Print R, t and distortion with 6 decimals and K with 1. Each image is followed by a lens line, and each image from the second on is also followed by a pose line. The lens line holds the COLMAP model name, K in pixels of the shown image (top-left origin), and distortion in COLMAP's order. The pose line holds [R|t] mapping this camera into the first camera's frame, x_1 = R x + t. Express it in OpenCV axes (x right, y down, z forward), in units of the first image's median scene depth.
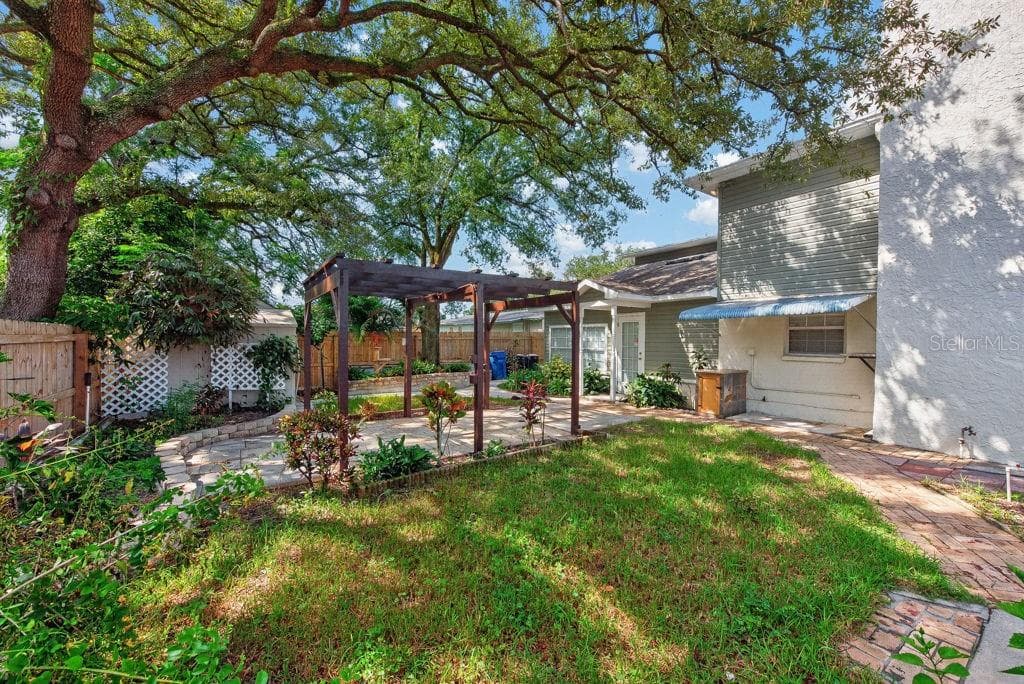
lens RADIAL K [[405.8, 0, 512.4], [0, 405.8, 344.2], [0, 0, 1]] dist [0.002103, -0.002079]
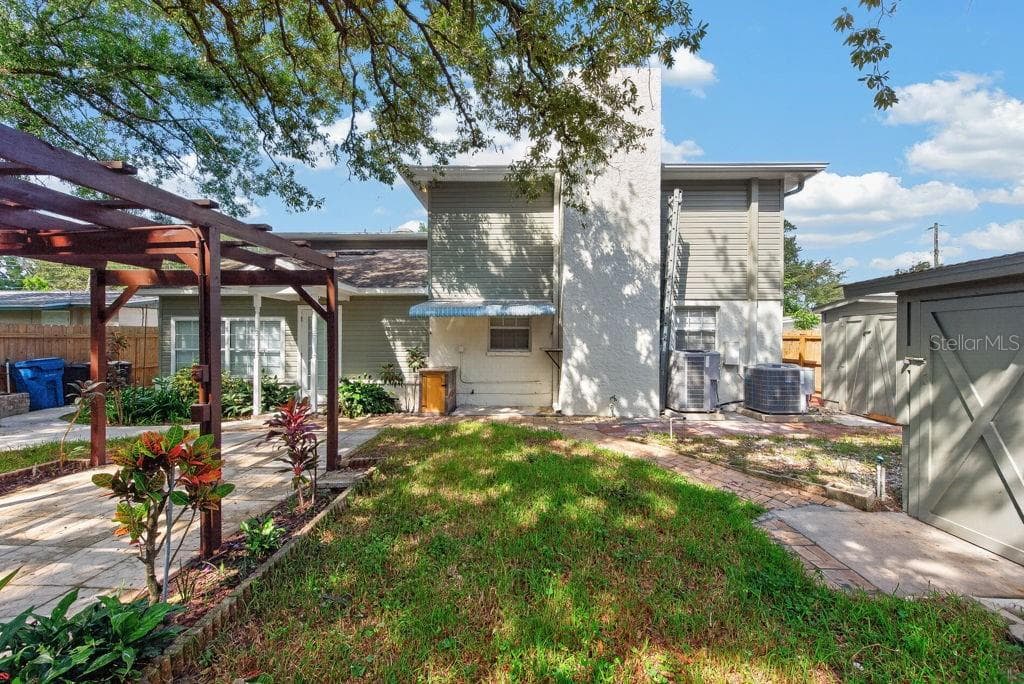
lens RADIAL K [[405.8, 0, 513.0], [0, 405.8, 338.1], [0, 0, 1]] dist [0.002103, -0.002079]
pose [[0.600423, 0.000652, 0.799682, -0.201819], [0.011495, 0.999889, -0.009446, 0.002640], [-0.799600, 0.014864, 0.600349, 0.279573]]
